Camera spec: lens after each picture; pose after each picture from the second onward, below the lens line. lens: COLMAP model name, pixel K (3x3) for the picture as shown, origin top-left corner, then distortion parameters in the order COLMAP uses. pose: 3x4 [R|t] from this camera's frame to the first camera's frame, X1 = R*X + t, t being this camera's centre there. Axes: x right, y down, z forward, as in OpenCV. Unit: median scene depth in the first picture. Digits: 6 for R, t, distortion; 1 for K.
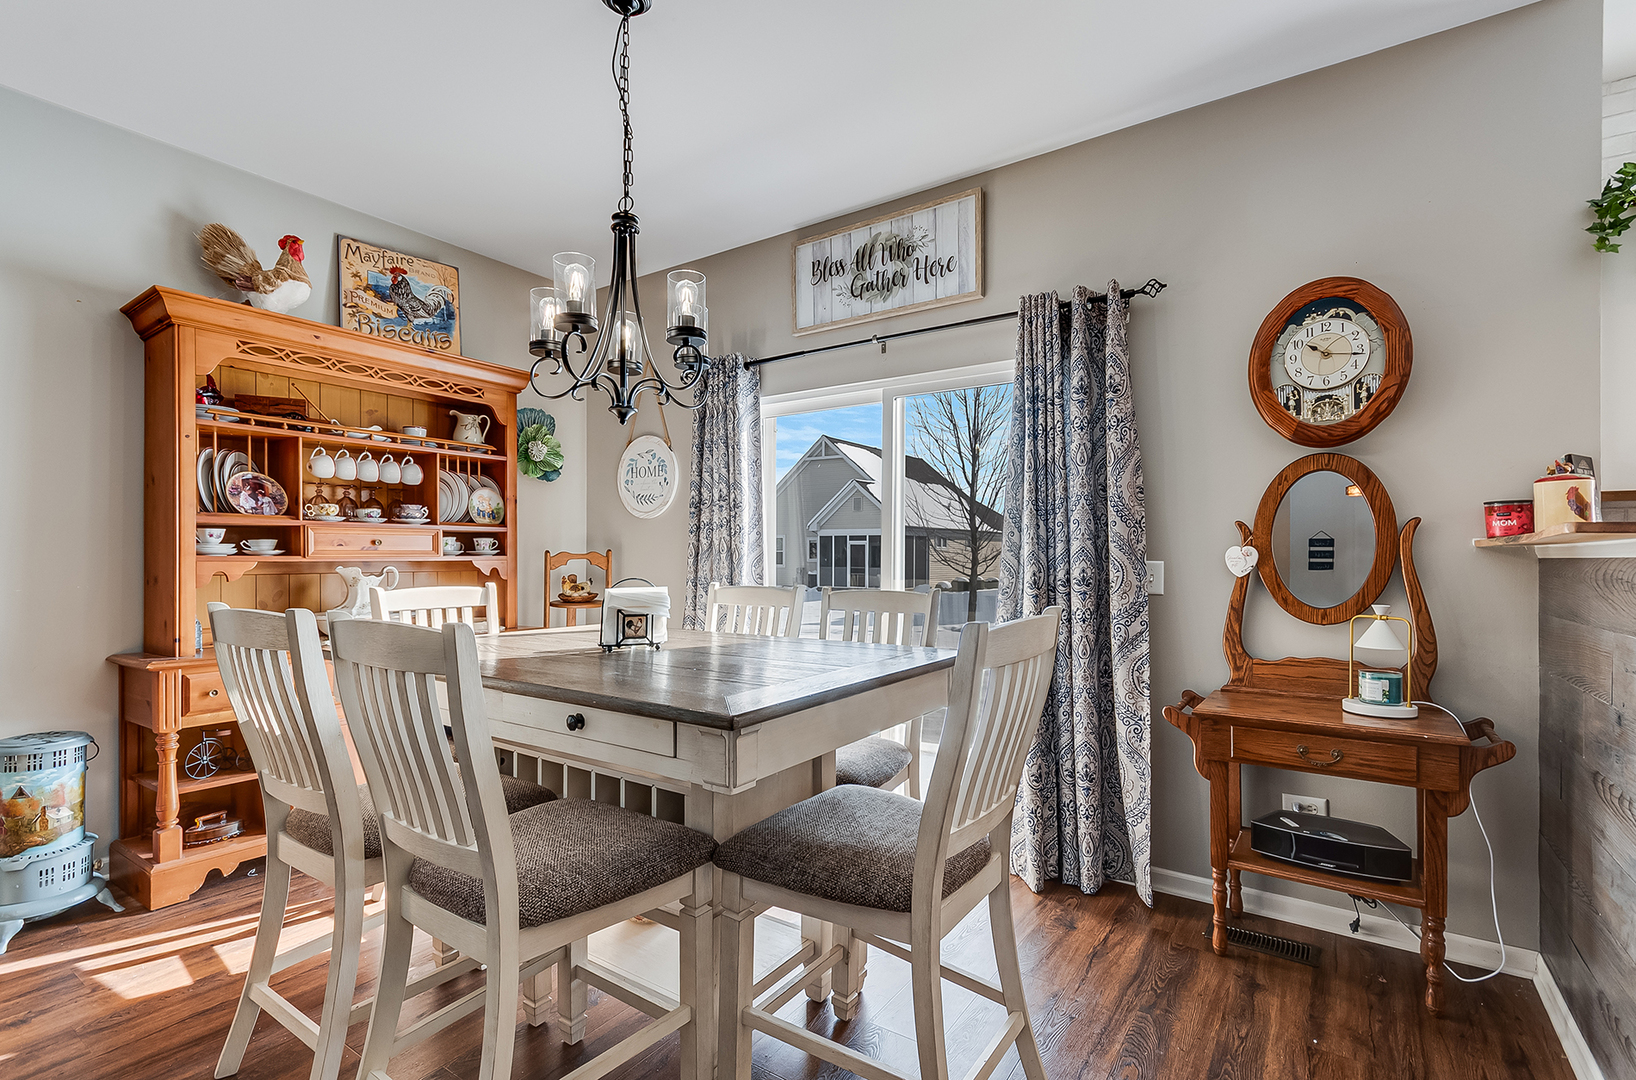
lens RADIAL K [[750.2, 0, 826.1], [0, 750.2, 547.6], [0, 0, 1]] dist [0.005627, 0.001423]
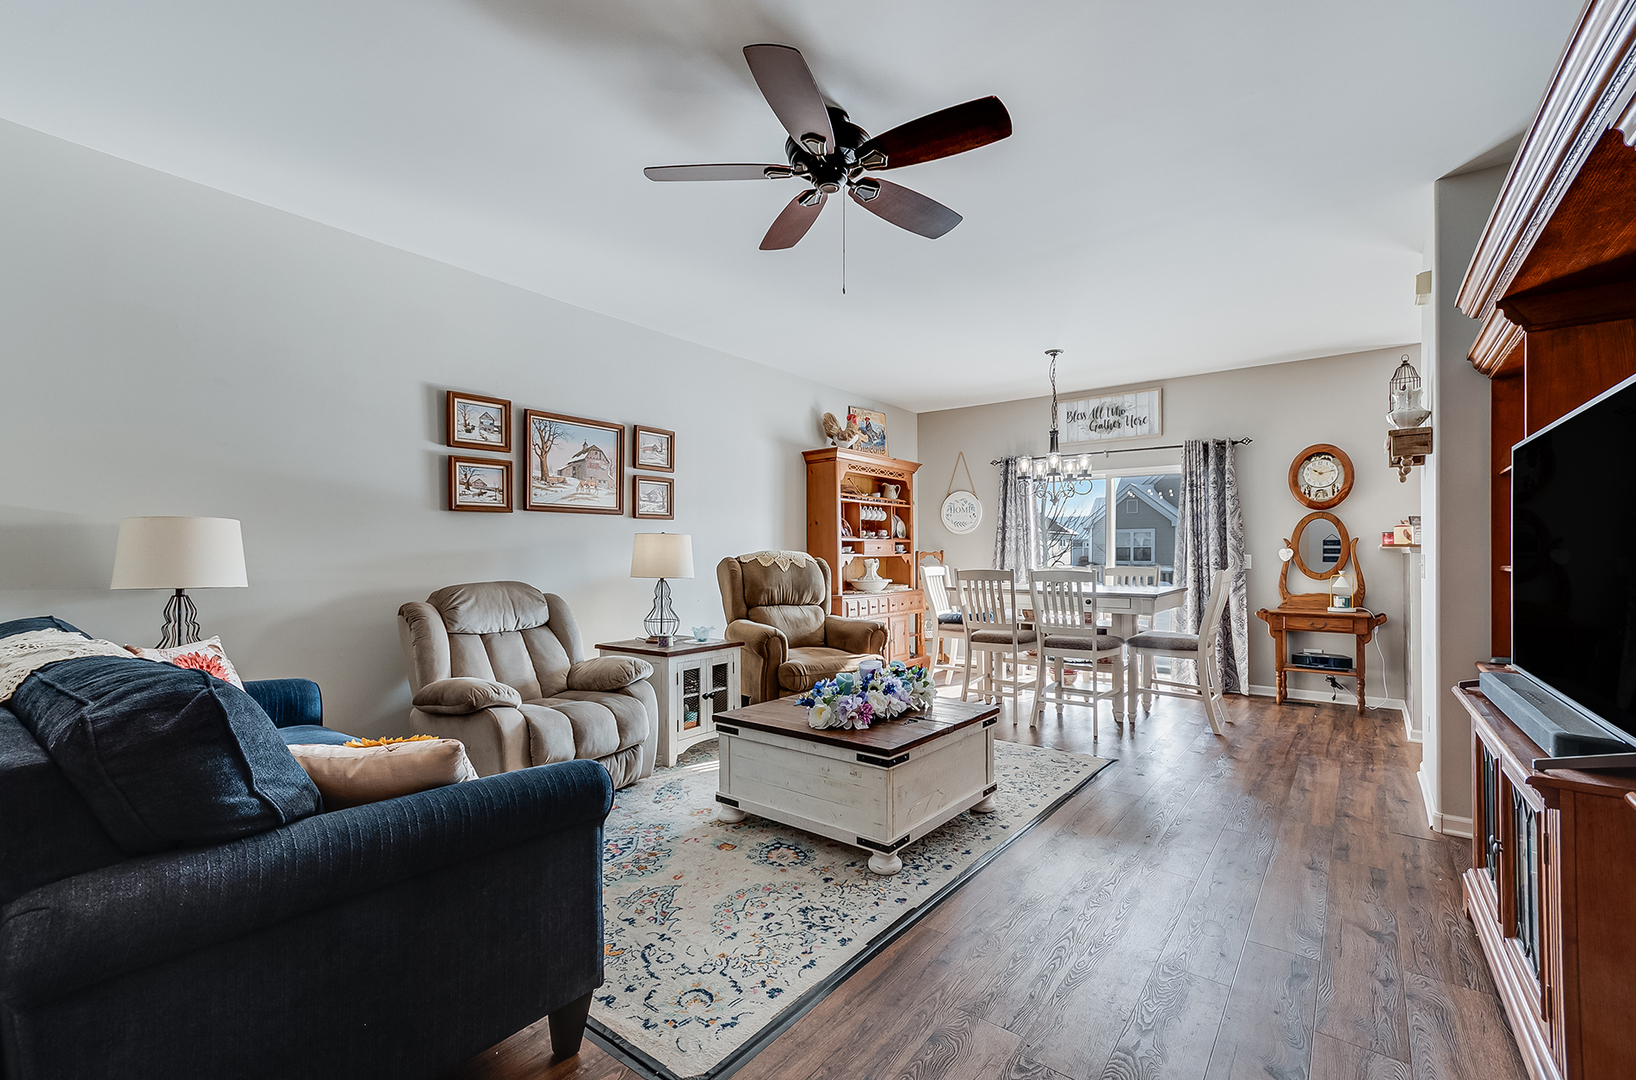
lens RADIAL K [[716.7, 0, 808.2], [0, 716.7, 542.0], [0, 0, 1]] dist [0.005536, 0.002498]
pose [[0.998363, -0.004017, -0.057057, -0.814435], [0.003735, 0.999980, -0.005039, -0.016244], [0.057076, 0.004817, 0.998358, -1.339582]]
